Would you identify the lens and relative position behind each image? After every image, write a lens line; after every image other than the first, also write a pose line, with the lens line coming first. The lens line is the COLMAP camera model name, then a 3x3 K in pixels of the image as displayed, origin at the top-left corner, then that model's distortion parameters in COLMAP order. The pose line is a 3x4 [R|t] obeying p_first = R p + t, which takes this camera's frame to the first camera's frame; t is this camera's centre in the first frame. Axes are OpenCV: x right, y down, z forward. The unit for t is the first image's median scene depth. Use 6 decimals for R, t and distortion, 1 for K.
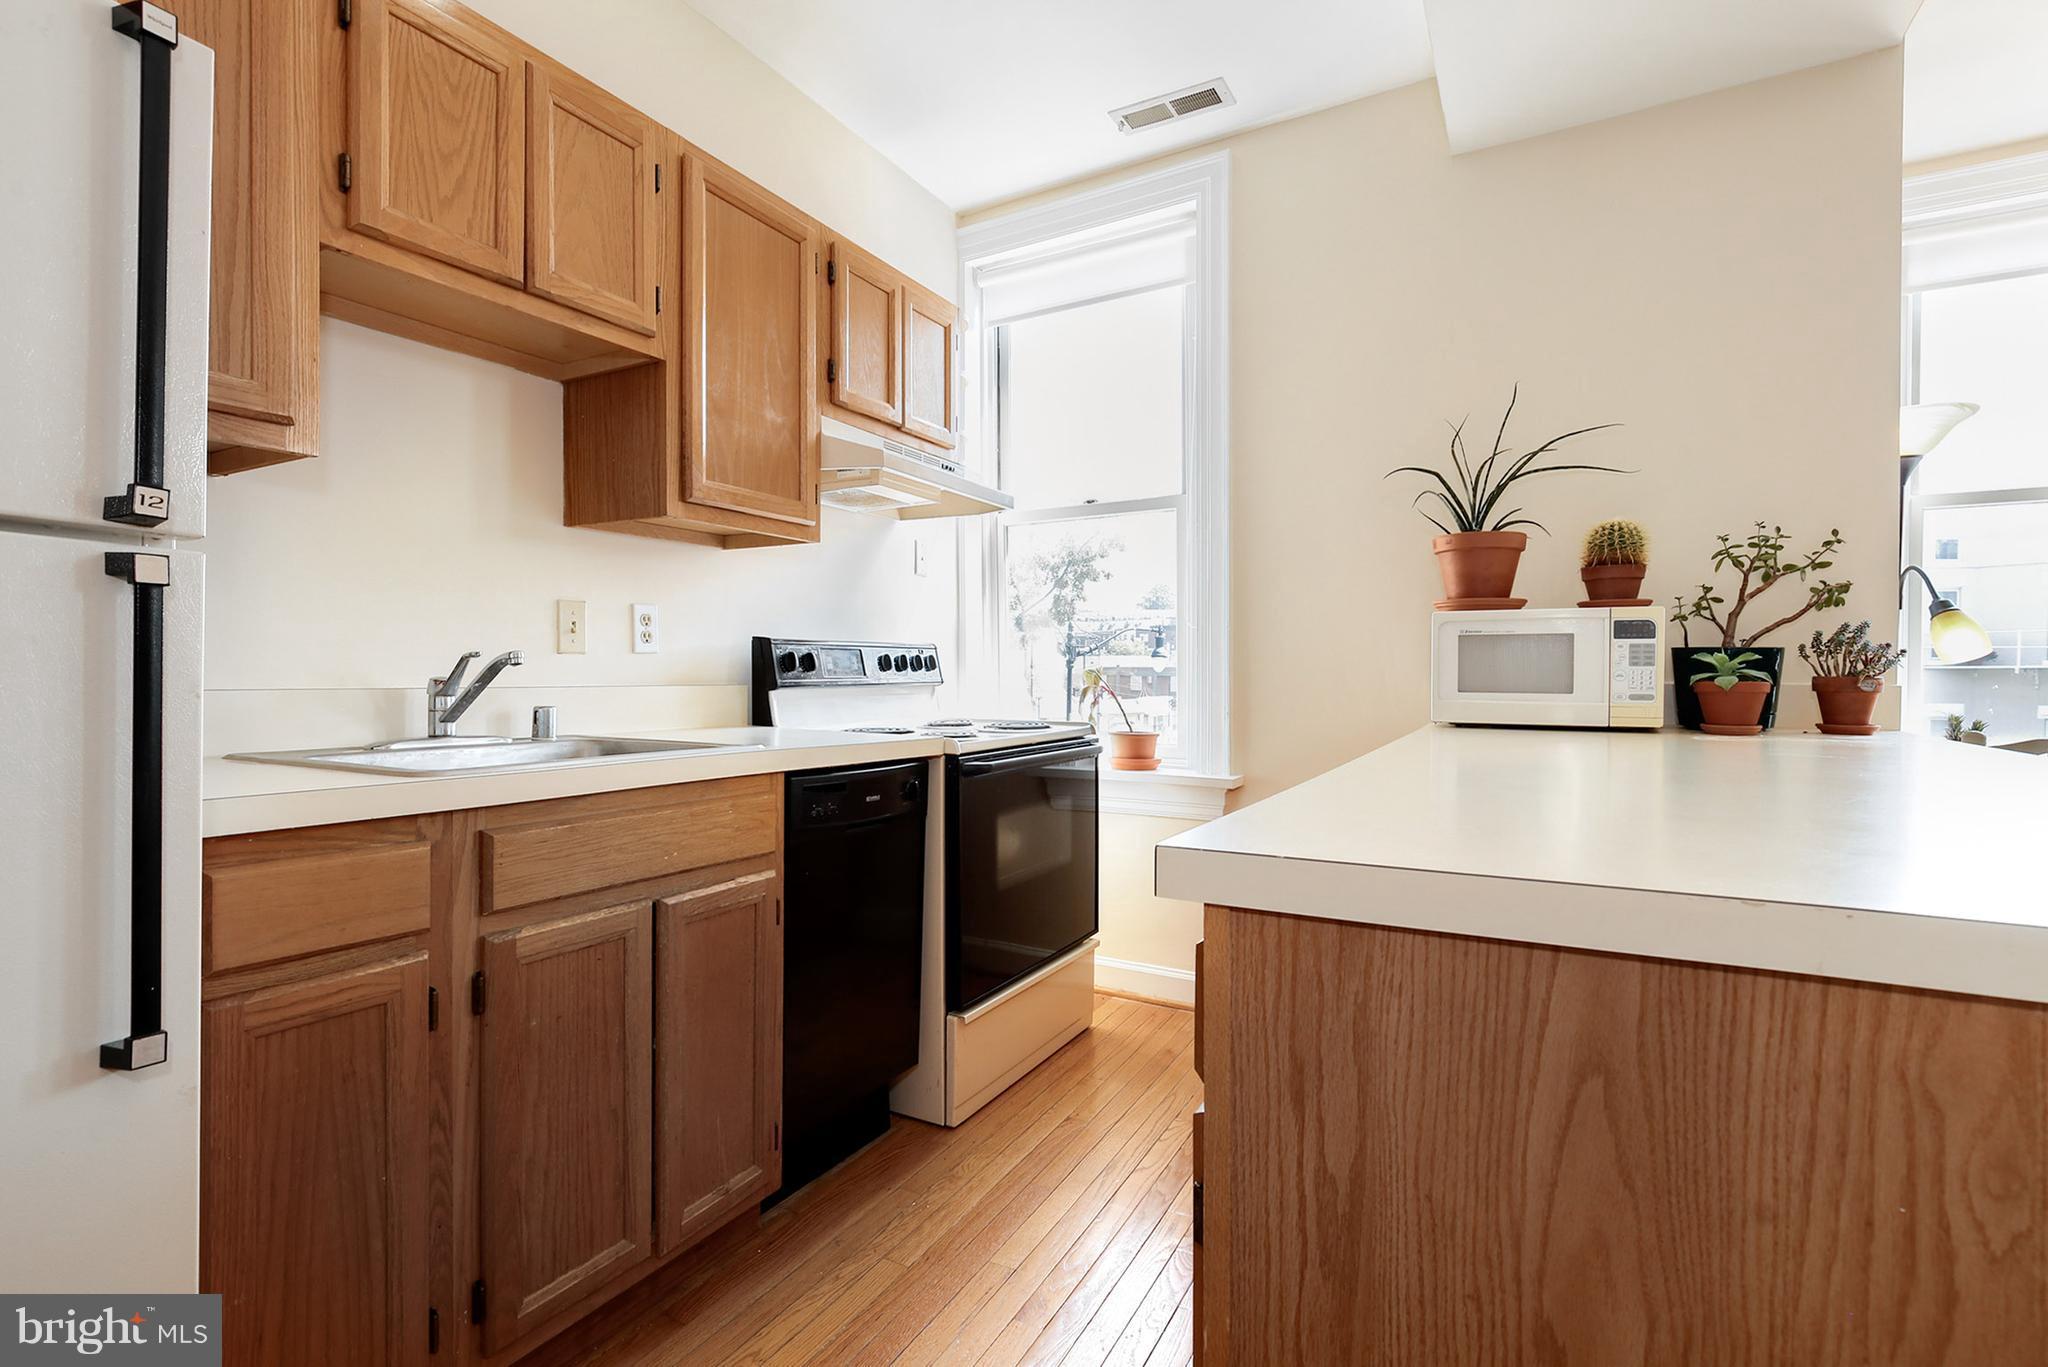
lens RADIAL K [[960.5, 0, 1021.9], [0, 960.5, 685.7], [0, 0, 1]] dist [-0.017281, 0.004941]
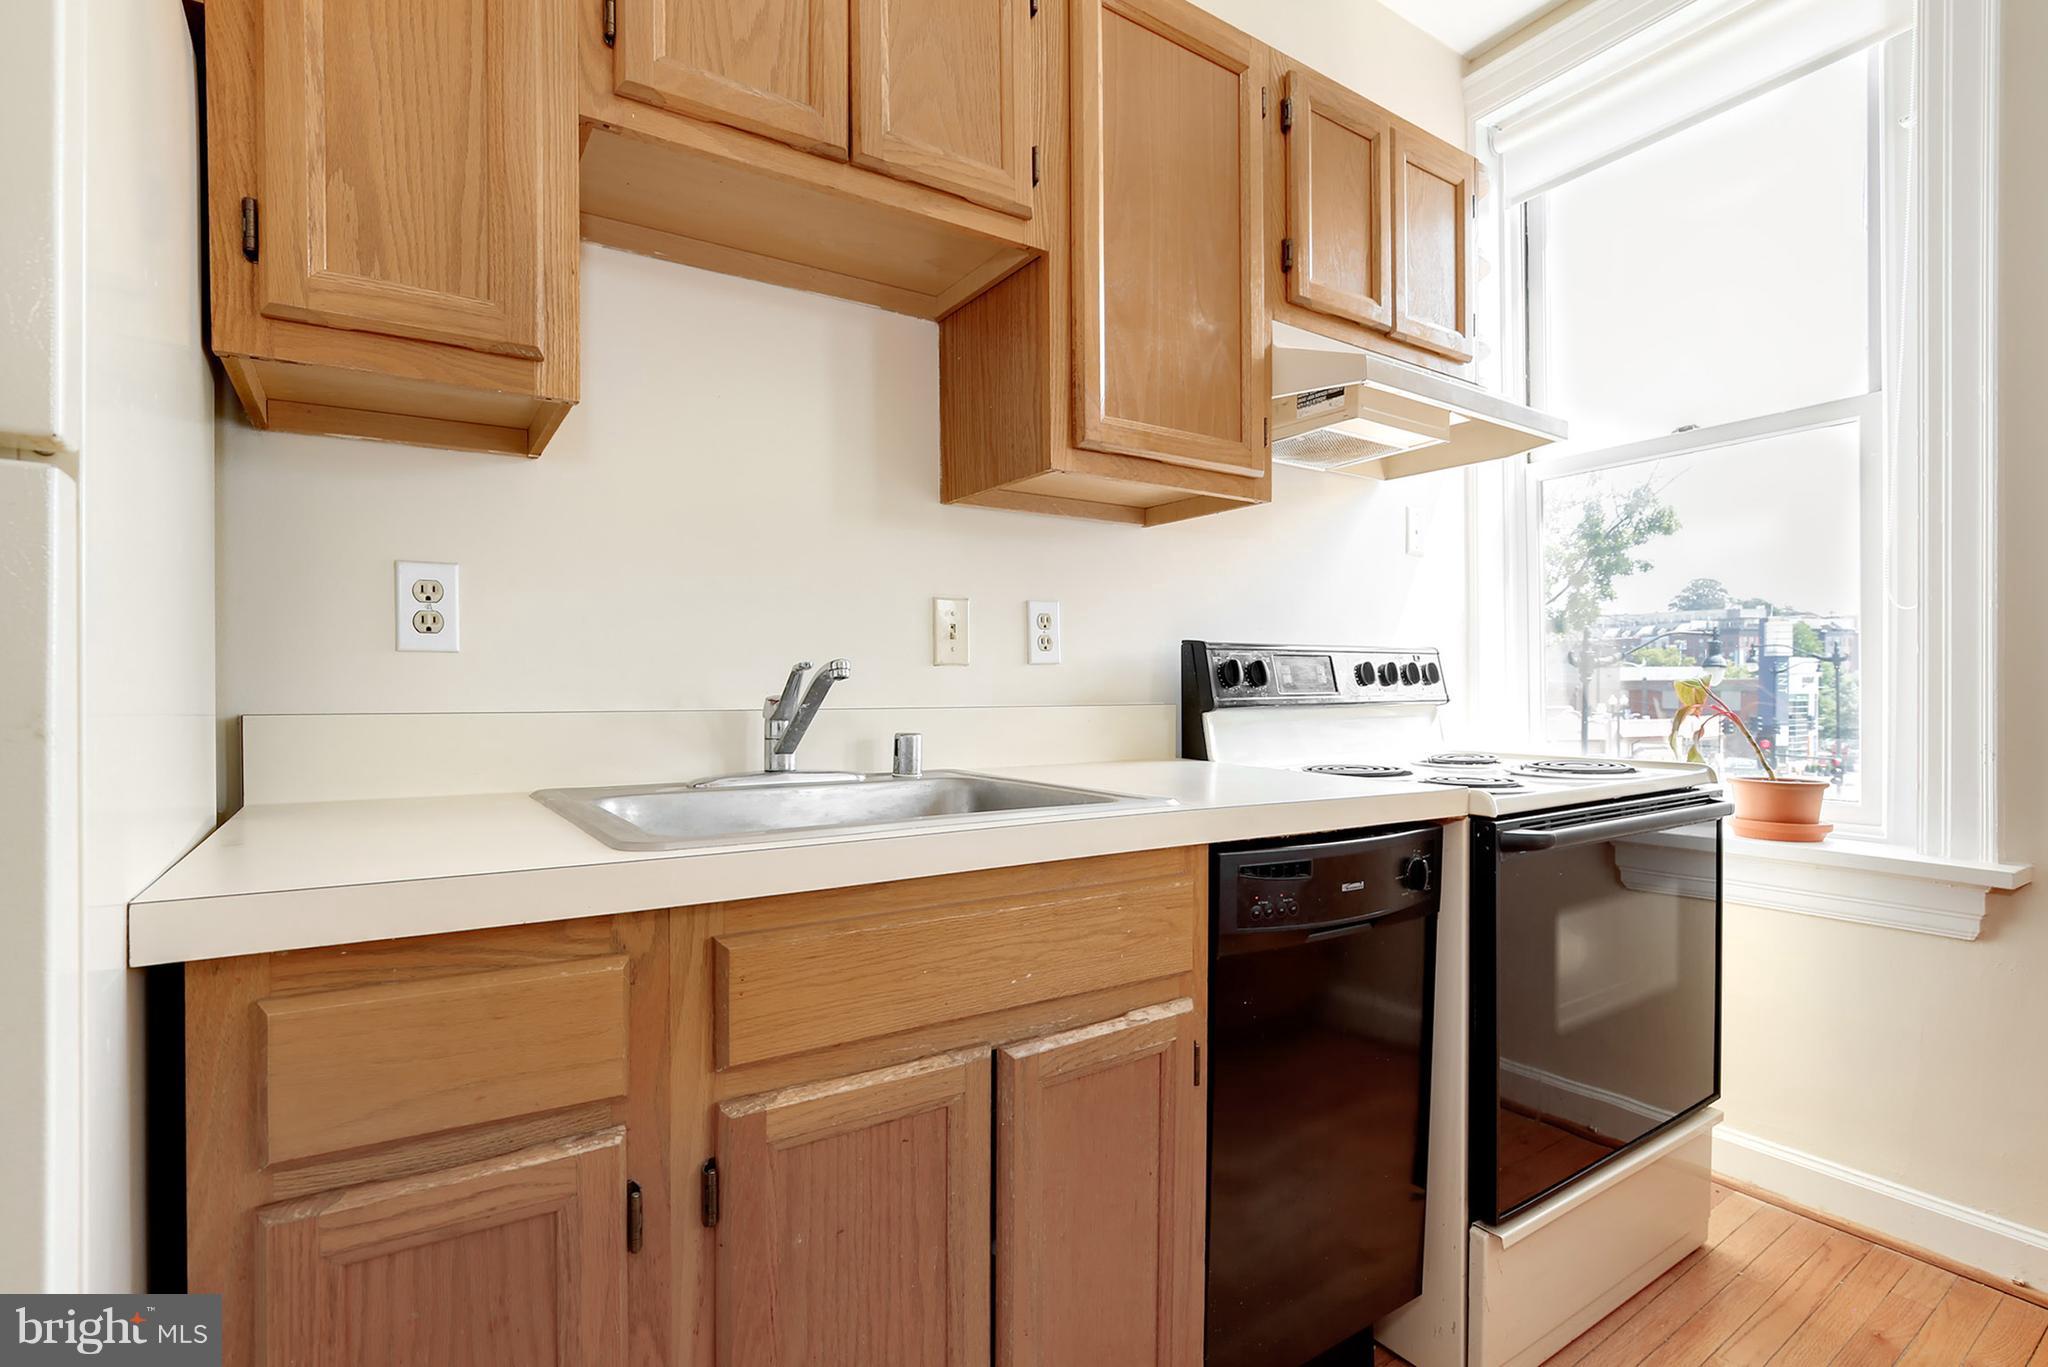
lens RADIAL K [[960.5, 0, 1015.3], [0, 960.5, 705.7], [0, 0, 1]] dist [-0.017281, 0.004941]
pose [[0.886863, 0.000787, -0.462031, -0.059950], [0.000468, 0.999997, 0.002600, -0.002581], [0.462031, -0.002522, 0.886860, 0.333067]]
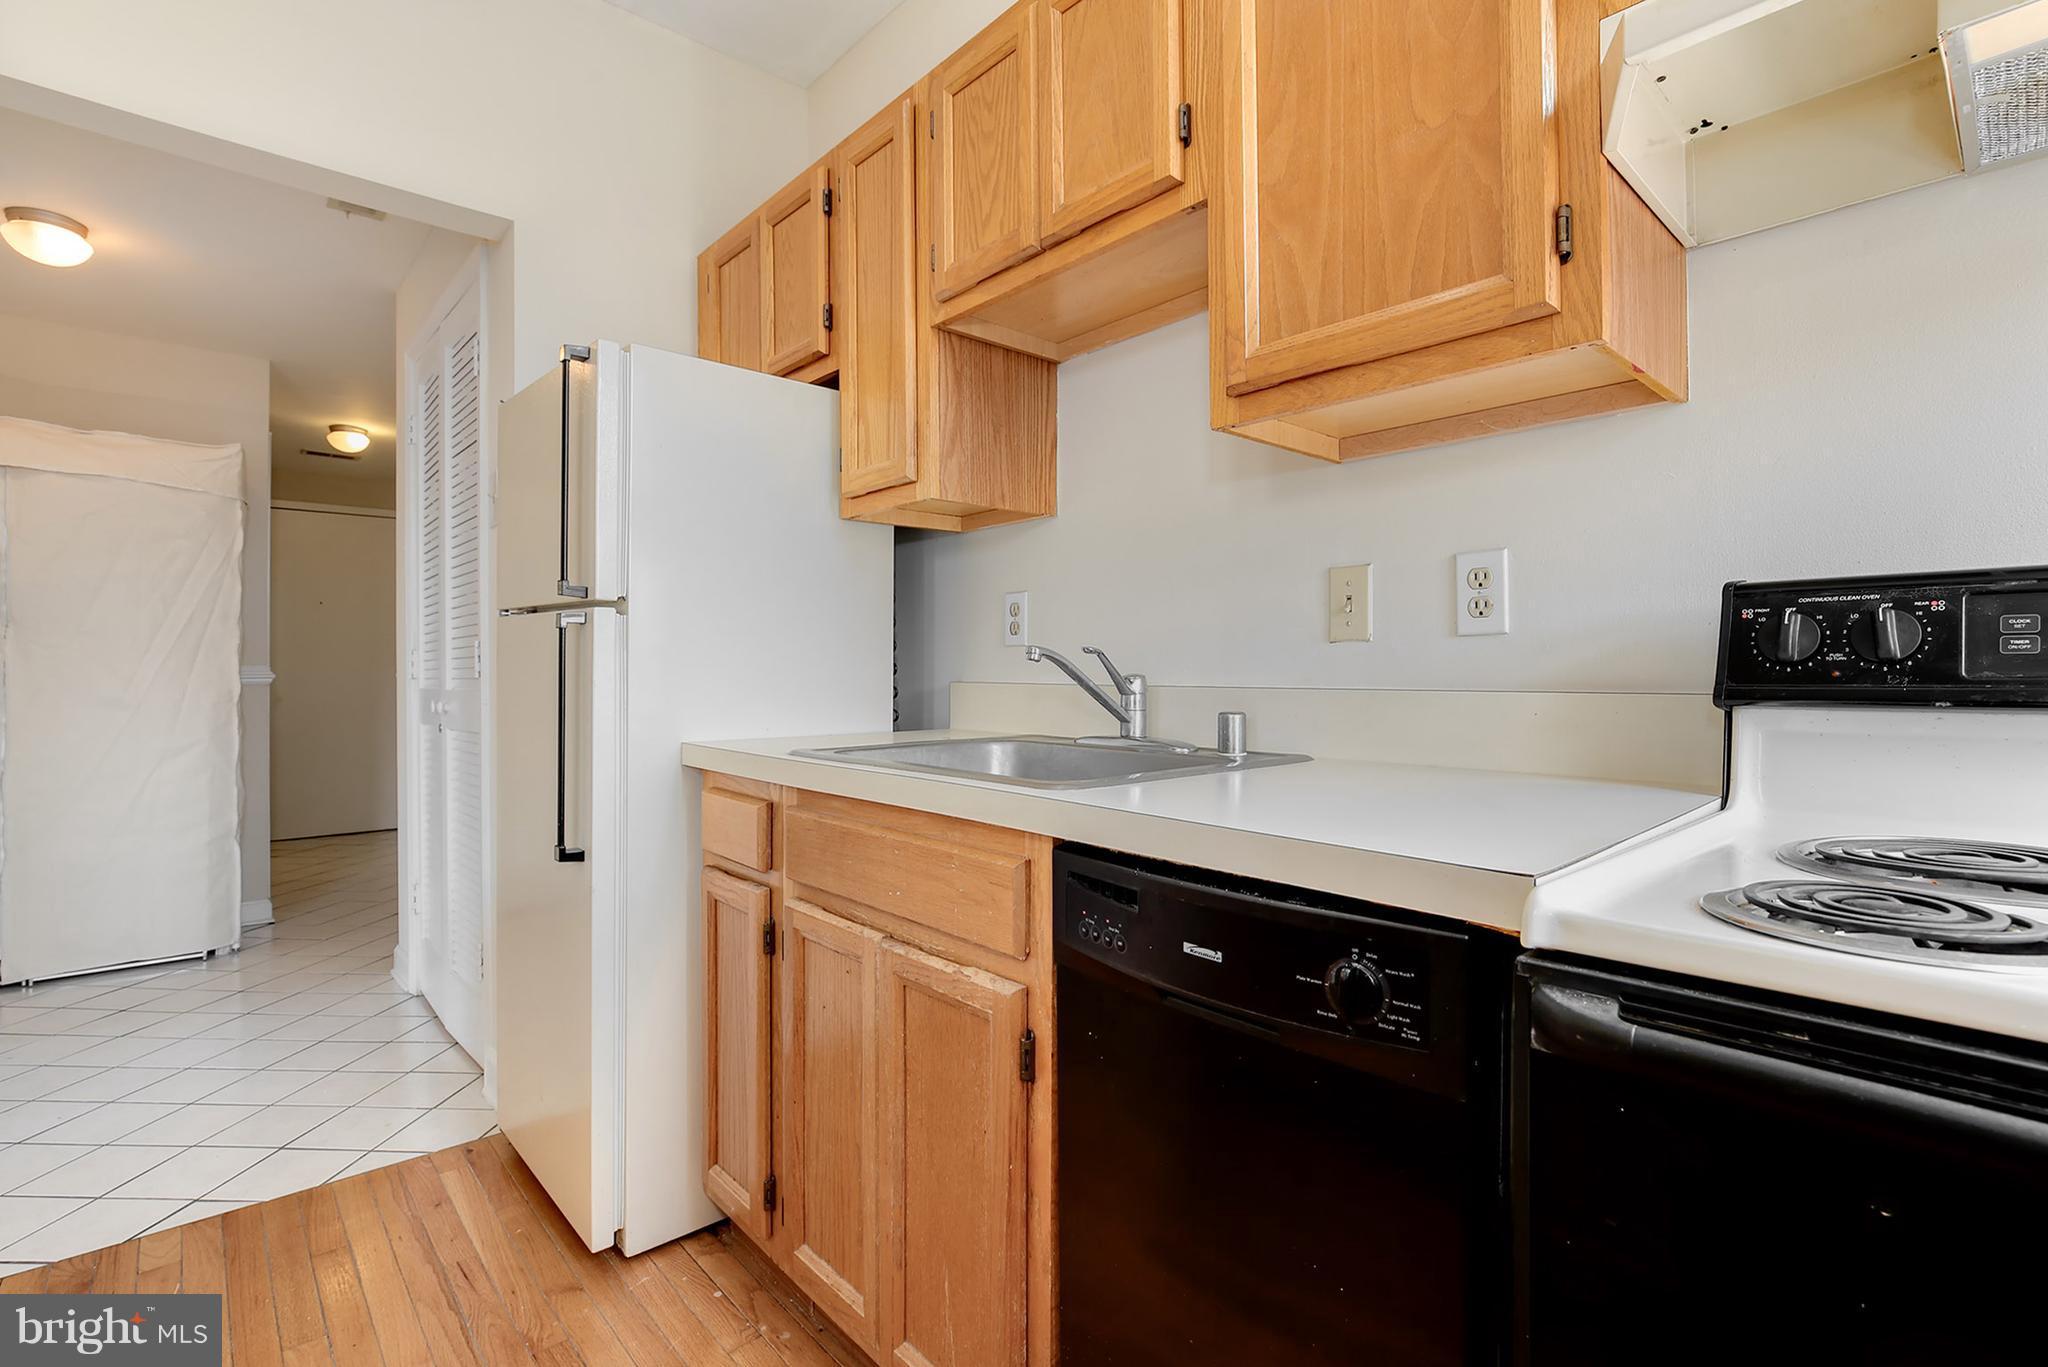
lens RADIAL K [[960.5, 0, 1010.5], [0, 960.5, 672.1], [0, 0, 1]] dist [-0.017281, 0.004941]
pose [[-0.339245, -0.002370, -0.940695, 0.279222], [-0.012342, 0.999922, 0.001932, -0.010202], [0.940617, 0.012265, -0.339248, 1.035361]]
